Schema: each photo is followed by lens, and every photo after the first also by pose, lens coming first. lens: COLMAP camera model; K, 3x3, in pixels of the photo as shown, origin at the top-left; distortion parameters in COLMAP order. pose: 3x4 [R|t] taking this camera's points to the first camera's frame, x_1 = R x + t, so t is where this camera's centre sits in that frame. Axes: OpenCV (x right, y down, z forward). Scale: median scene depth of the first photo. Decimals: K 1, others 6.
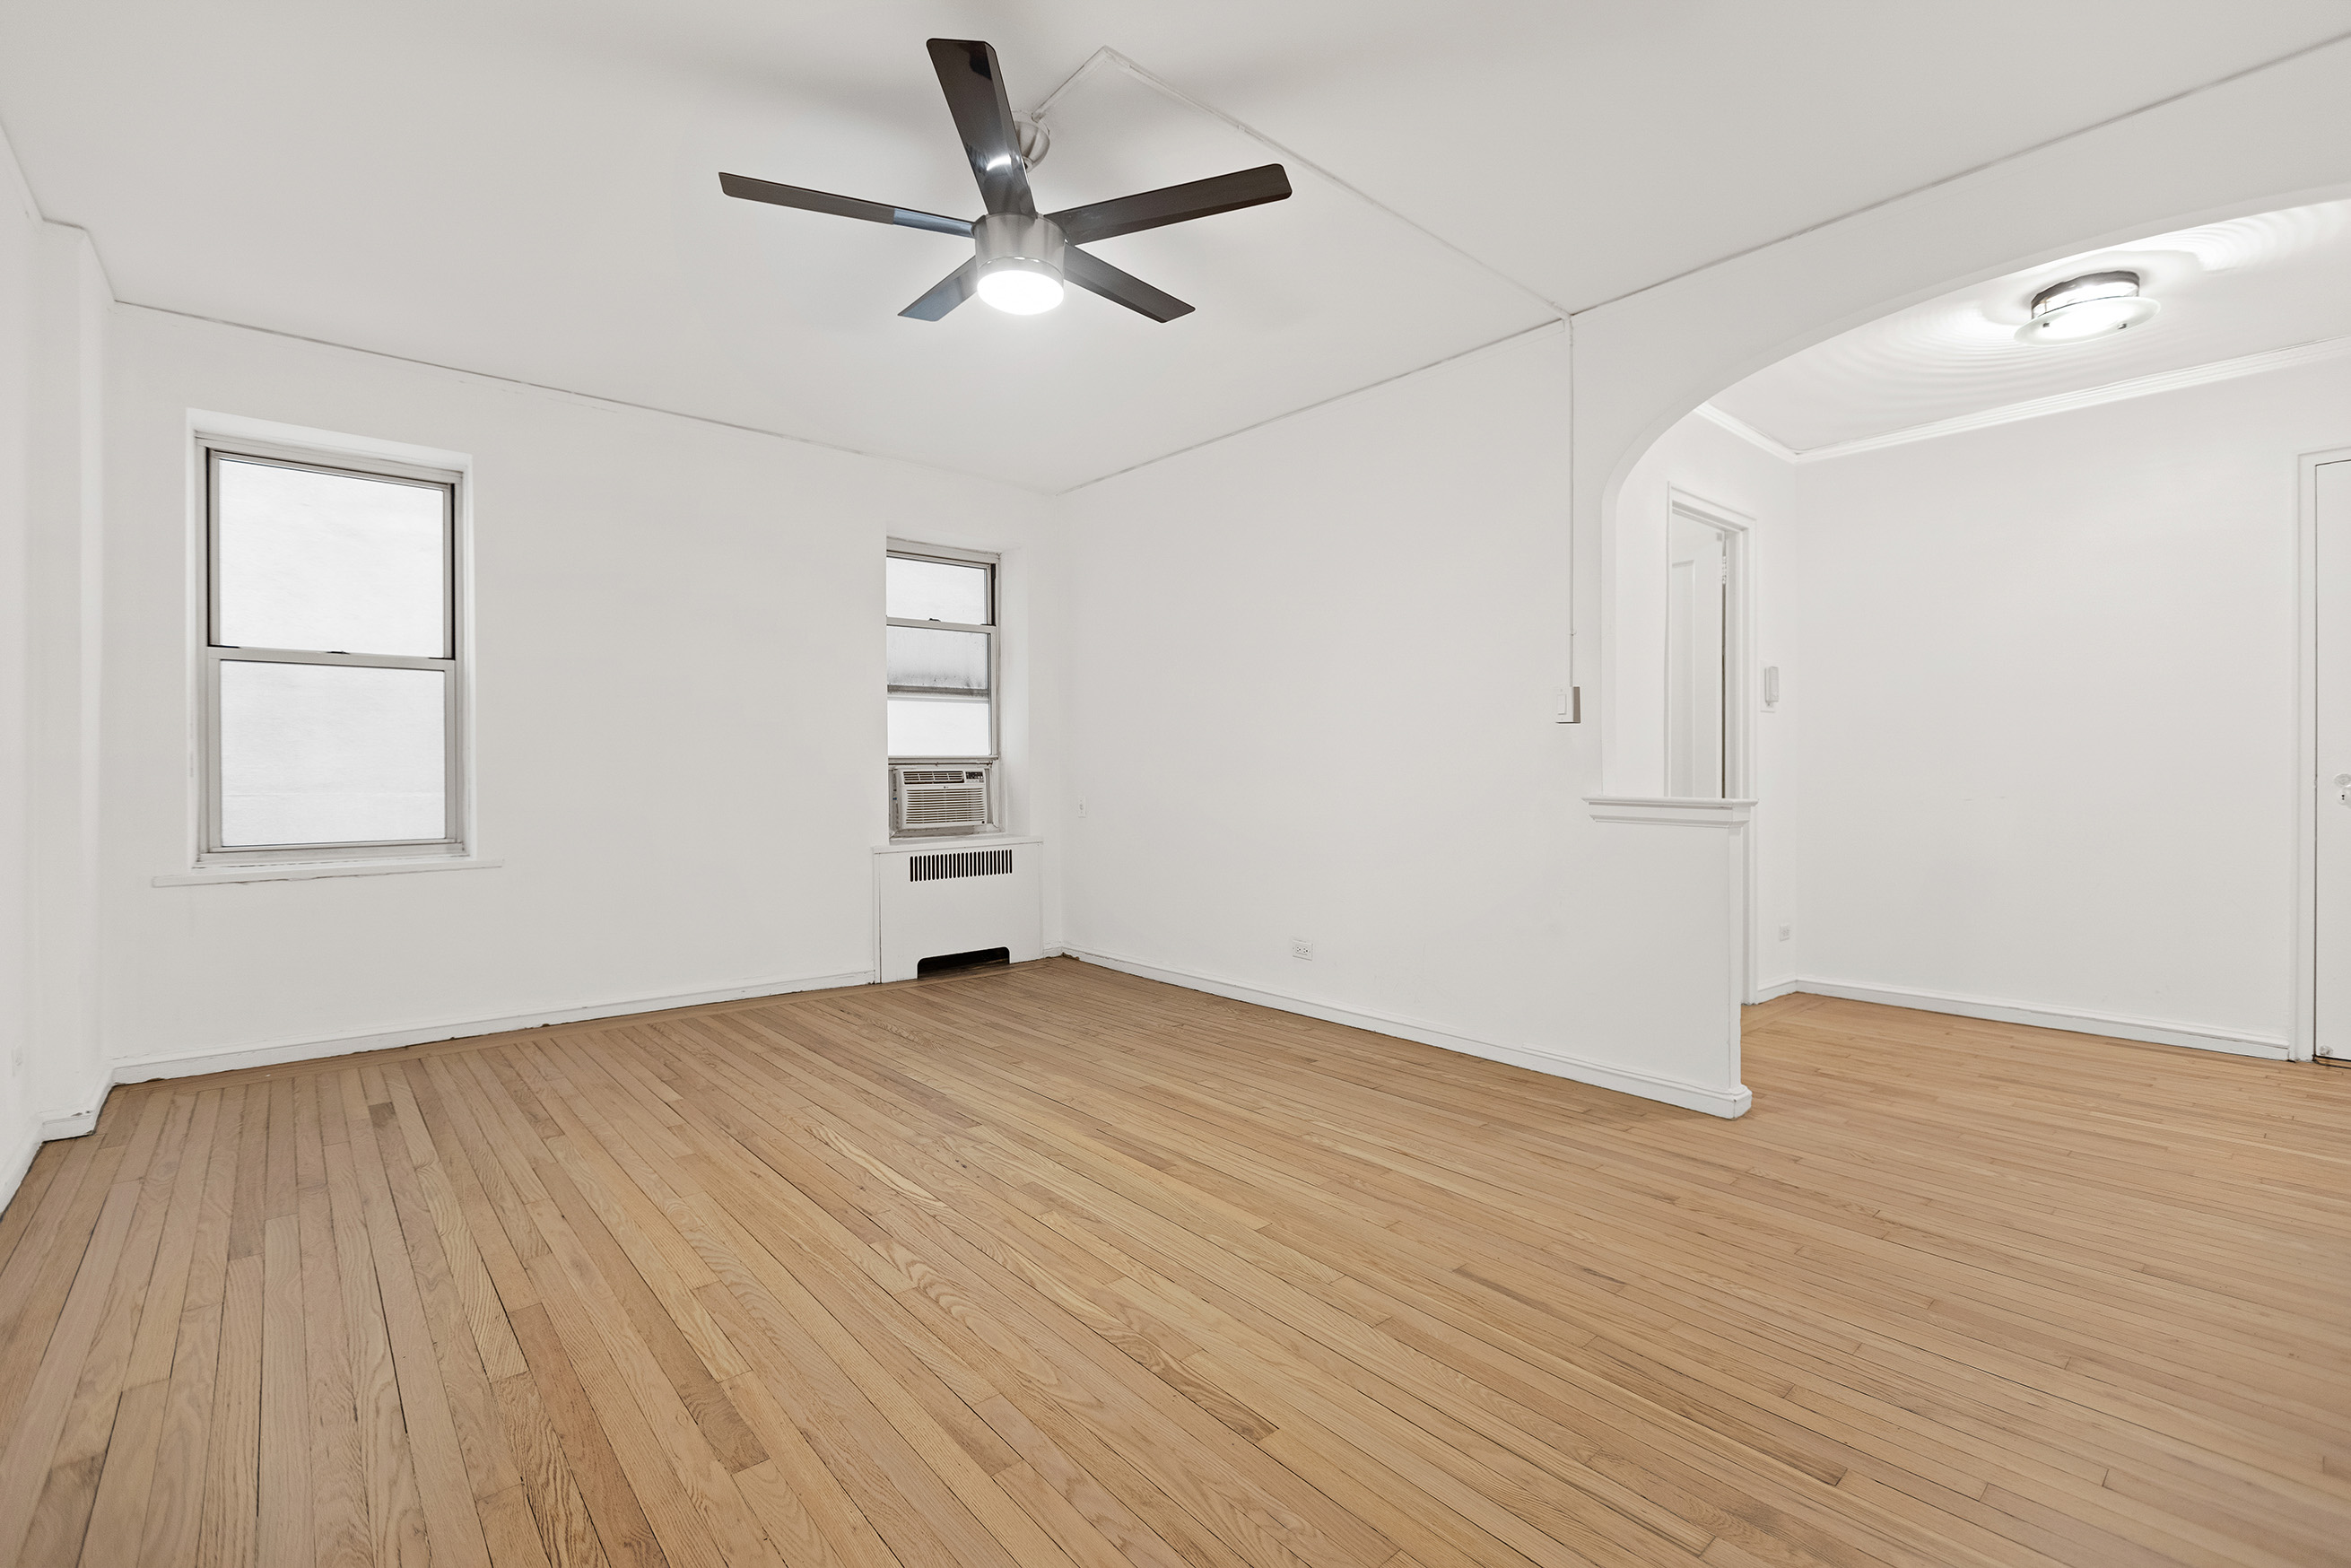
lens RADIAL K [[1055.3, 0, 1182.6], [0, 1055.3, 763.5], [0, 0, 1]] dist [0.004830, 0.000067]
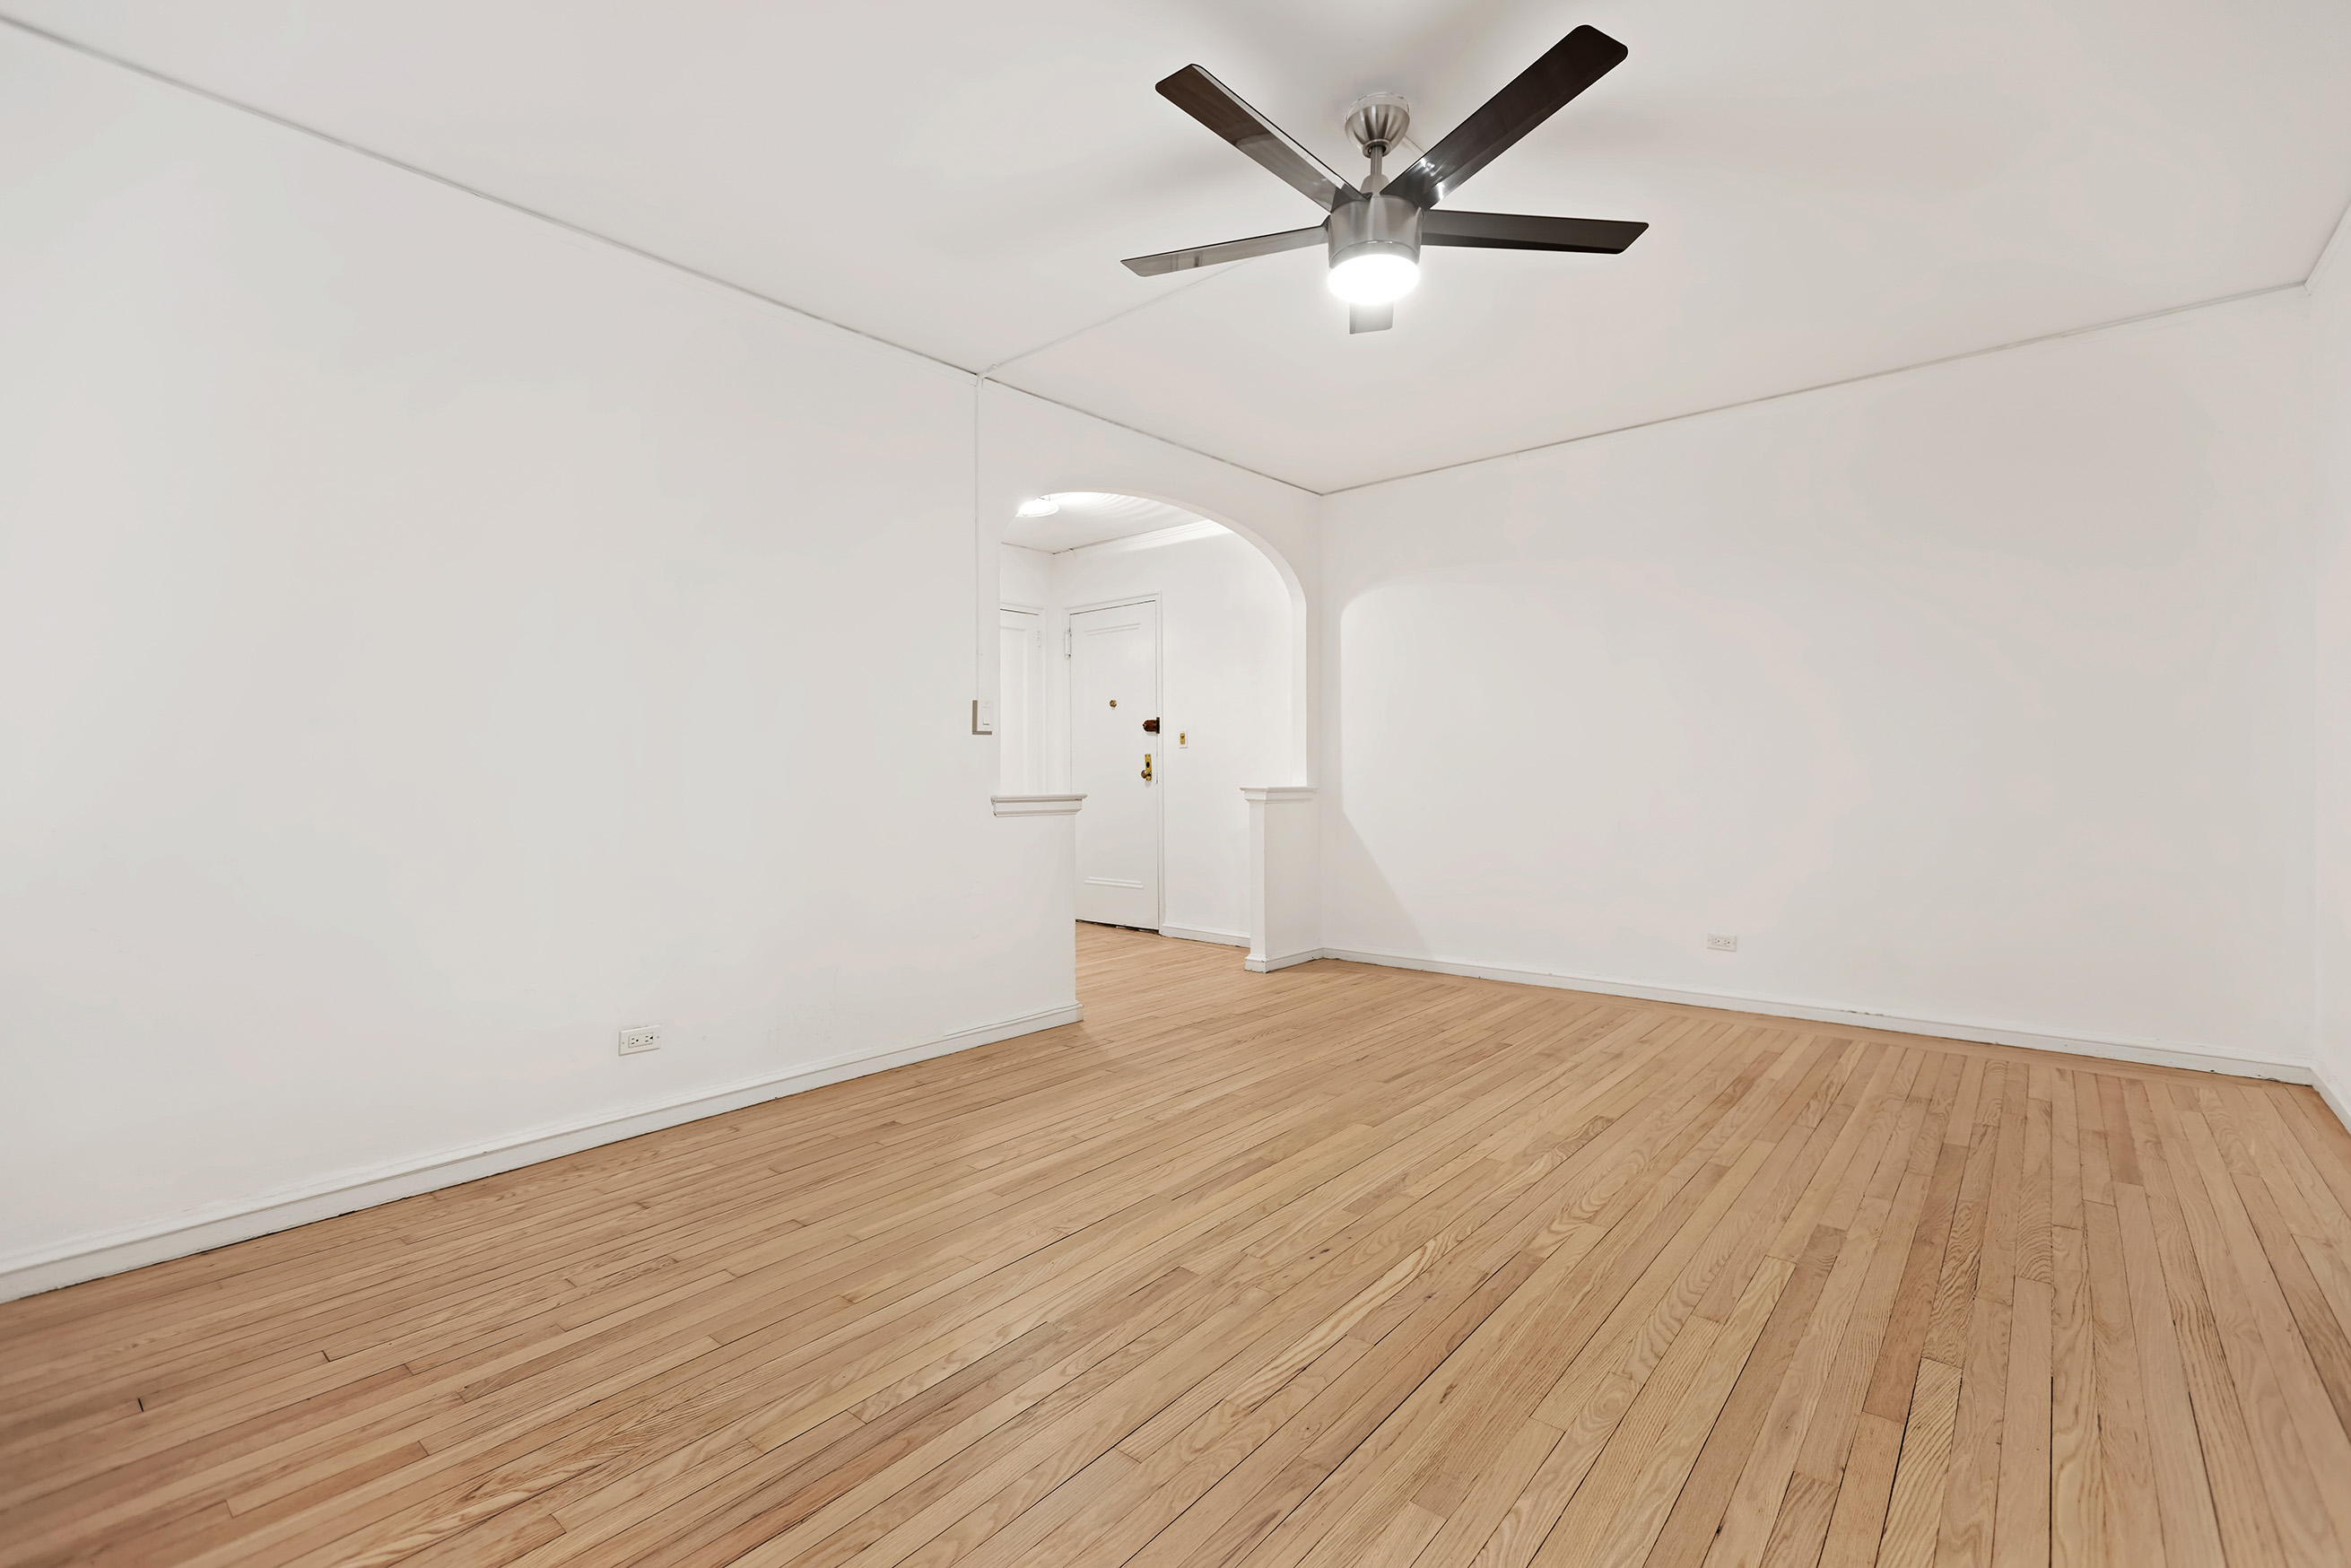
lens RADIAL K [[1038.8, 0, 1186.2], [0, 1038.8, 768.8], [0, 0, 1]] dist [-0.001548, -0.000441]
pose [[-0.165277, 0.002677, 0.986244, -0.912983], [0.003827, 0.999991, -0.002073, 0.005924], [-0.986240, 0.003432, -0.165285, 1.144401]]
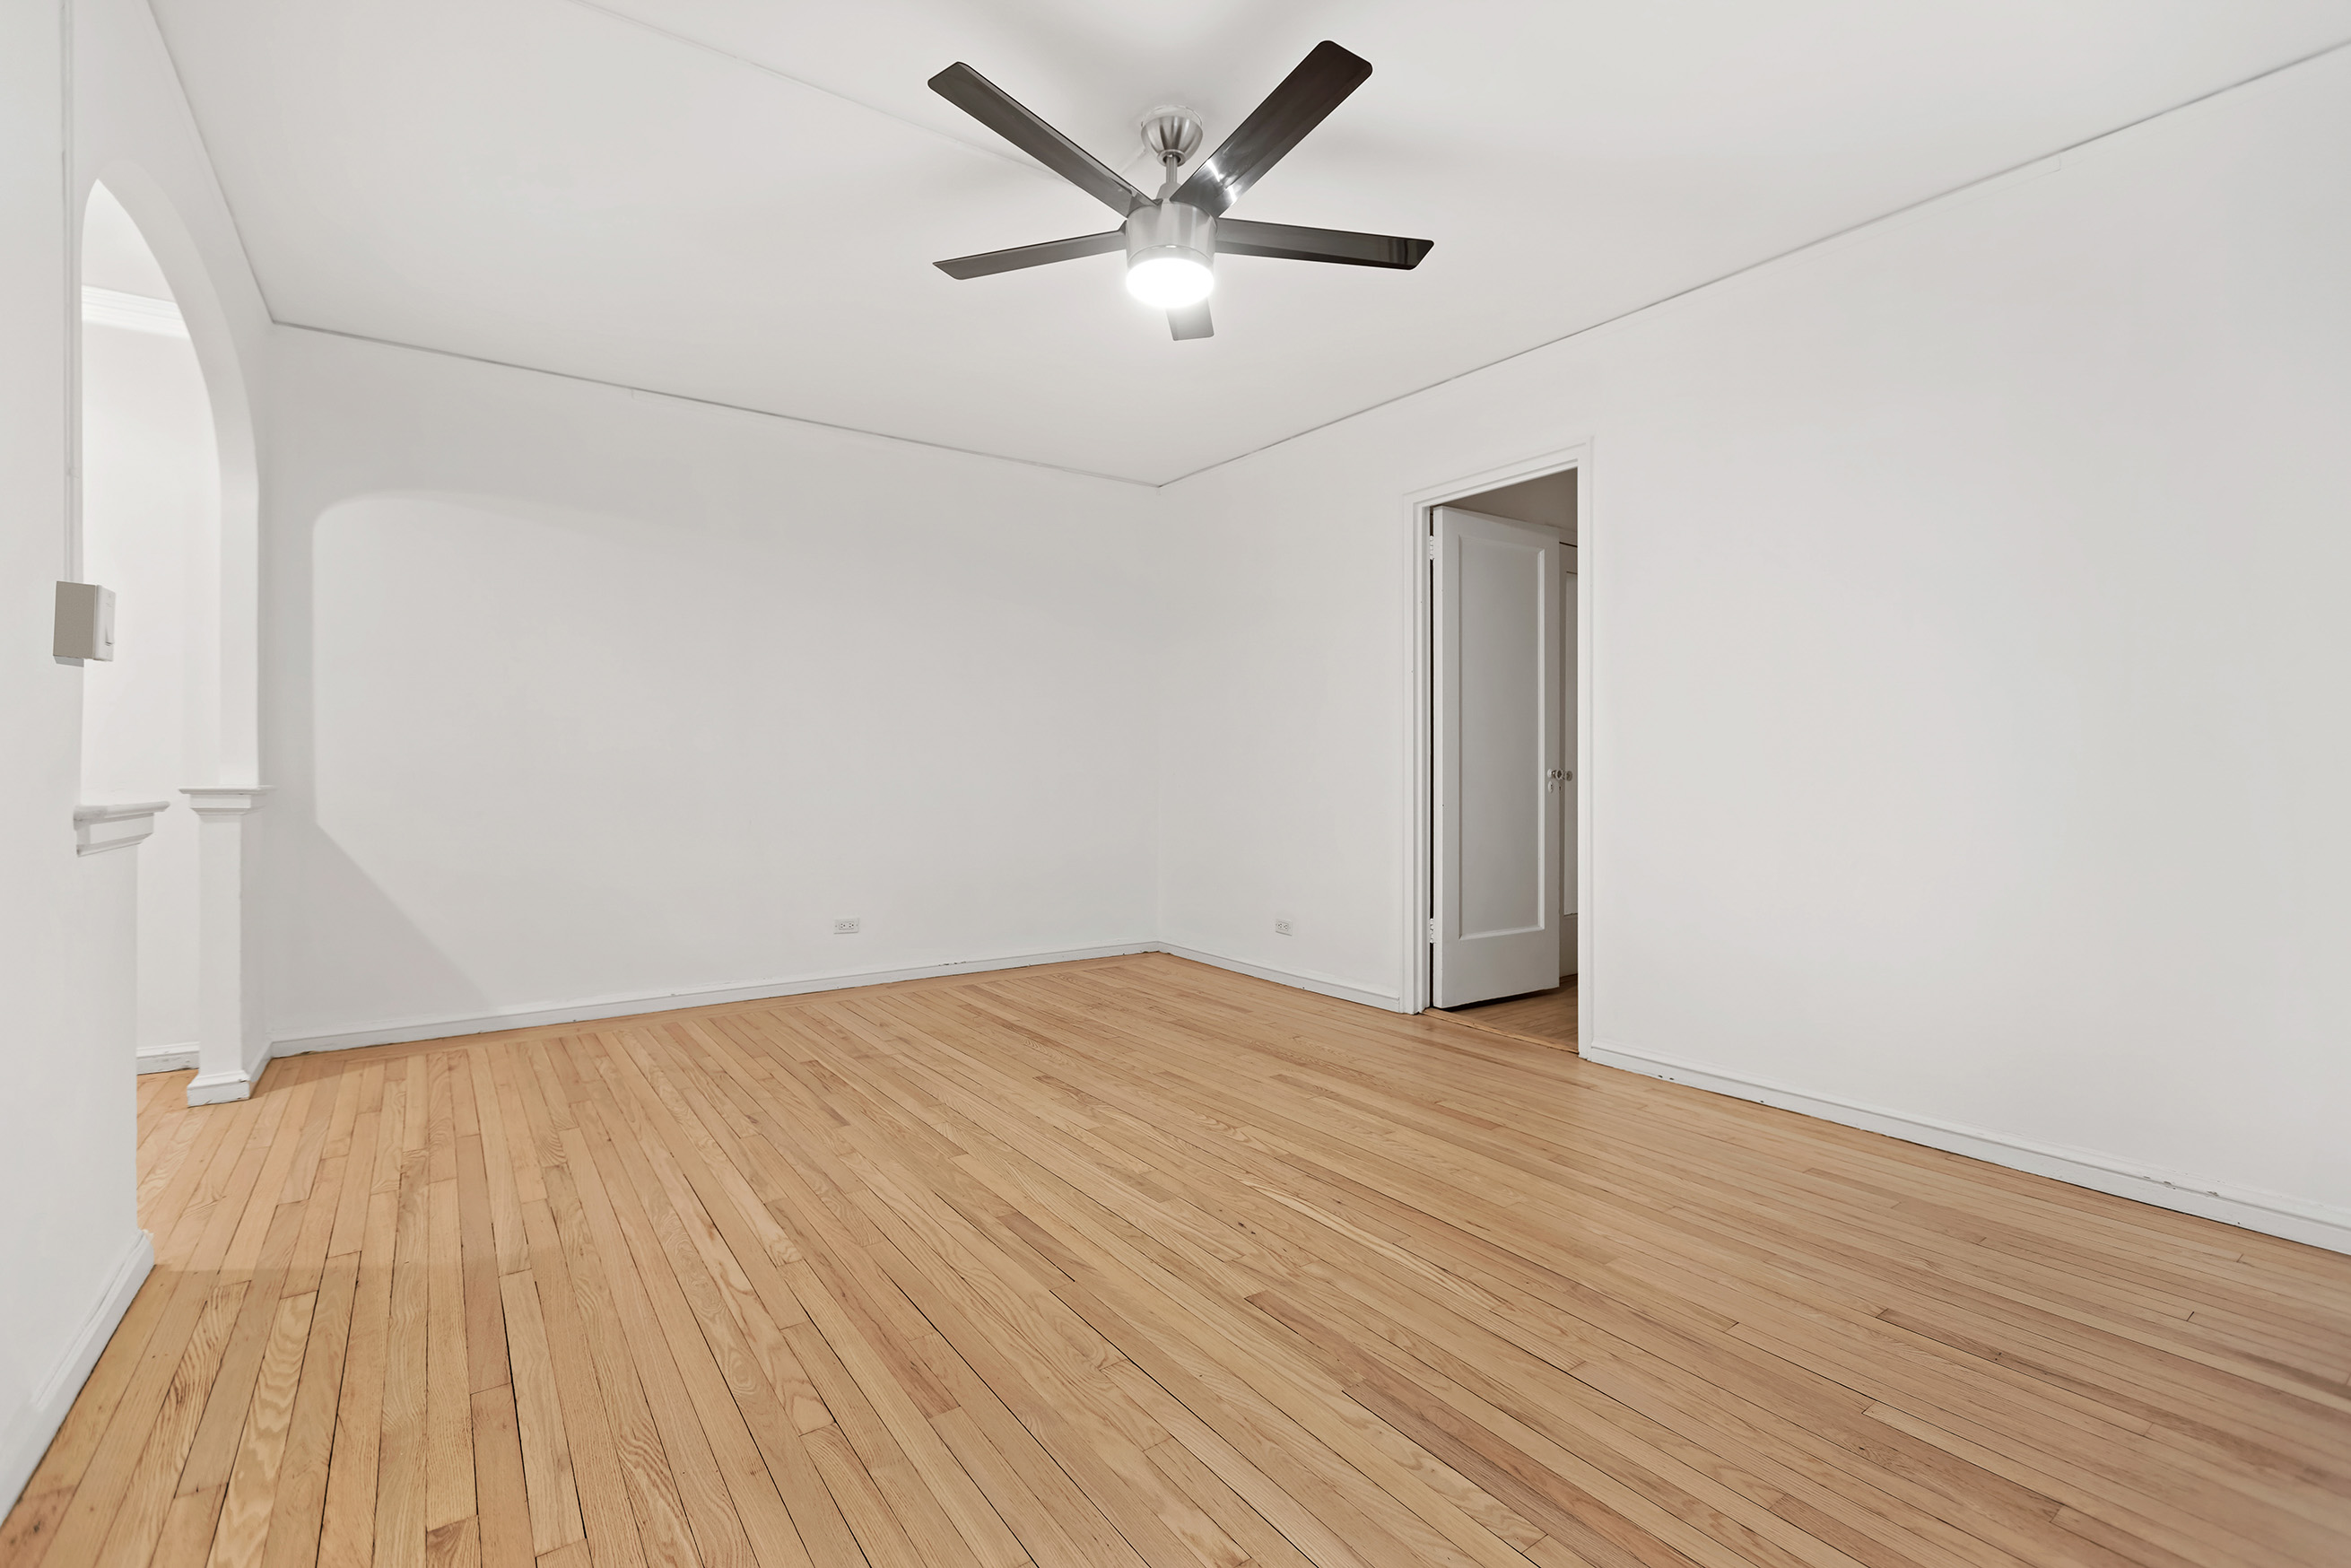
lens RADIAL K [[1038.8, 0, 1186.2], [0, 1038.8, 768.8], [0, 0, 1]] dist [-0.001548, -0.000441]
pose [[-0.996651, -0.004216, 0.081668, -0.211475], [-0.004432, 0.999987, -0.002464, 0.013990], [-0.081657, -0.002817, -0.996657, 1.699351]]
